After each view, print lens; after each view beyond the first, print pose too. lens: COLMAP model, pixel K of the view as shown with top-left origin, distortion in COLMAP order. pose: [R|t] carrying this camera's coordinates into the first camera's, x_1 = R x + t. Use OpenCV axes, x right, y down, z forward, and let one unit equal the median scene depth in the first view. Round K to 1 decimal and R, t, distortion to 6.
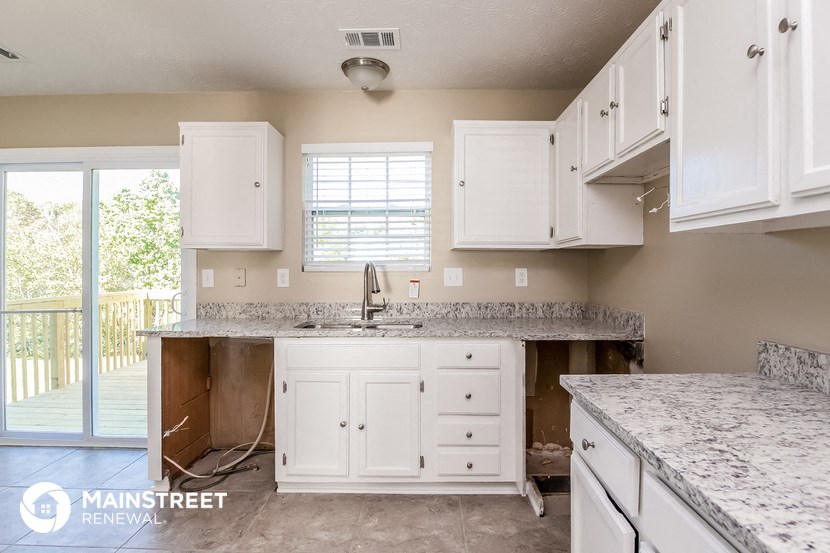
lens RADIAL K [[426.1, 0, 411.7], [0, 426.1, 276.3], [0, 0, 1]] dist [-0.005478, -0.005864]
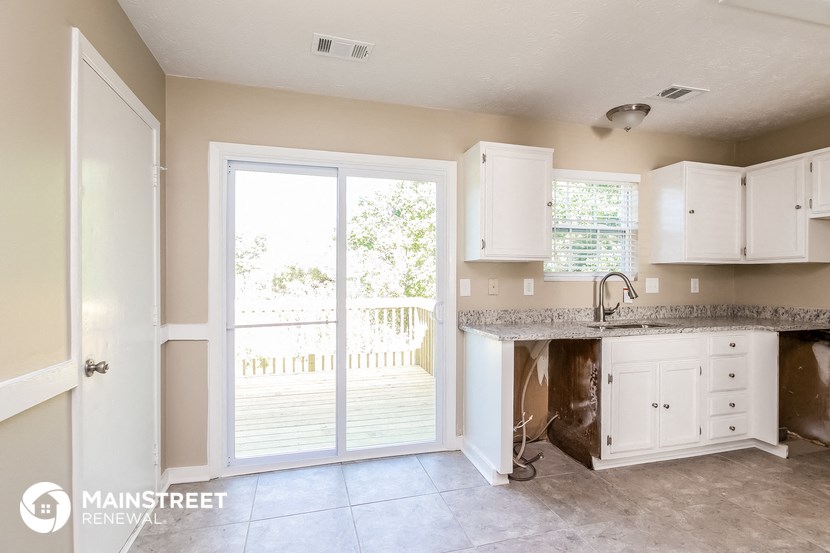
lens RADIAL K [[426.1, 0, 408.8], [0, 426.1, 284.7], [0, 0, 1]] dist [-0.005478, -0.005864]
pose [[0.958518, -0.003099, 0.285015, -0.937297], [0.003123, 0.999995, 0.000369, -0.002725], [-0.285015, 0.000536, 0.958523, 0.024796]]
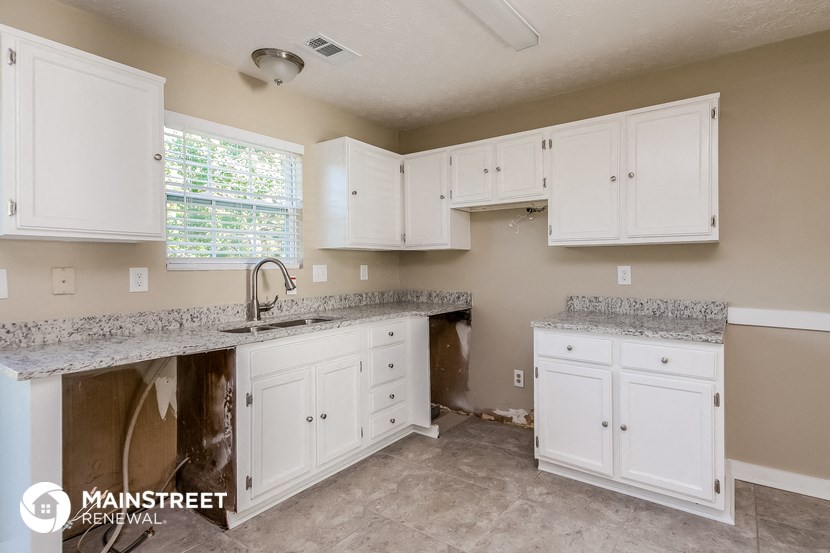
lens RADIAL K [[426.1, 0, 438.7], [0, 426.1, 272.9], [0, 0, 1]] dist [-0.005478, -0.005864]
pose [[0.553080, -0.020600, 0.832873, -0.650676], [0.021861, 0.999709, 0.010209, -0.003582], [-0.832841, 0.012562, 0.553370, 0.144601]]
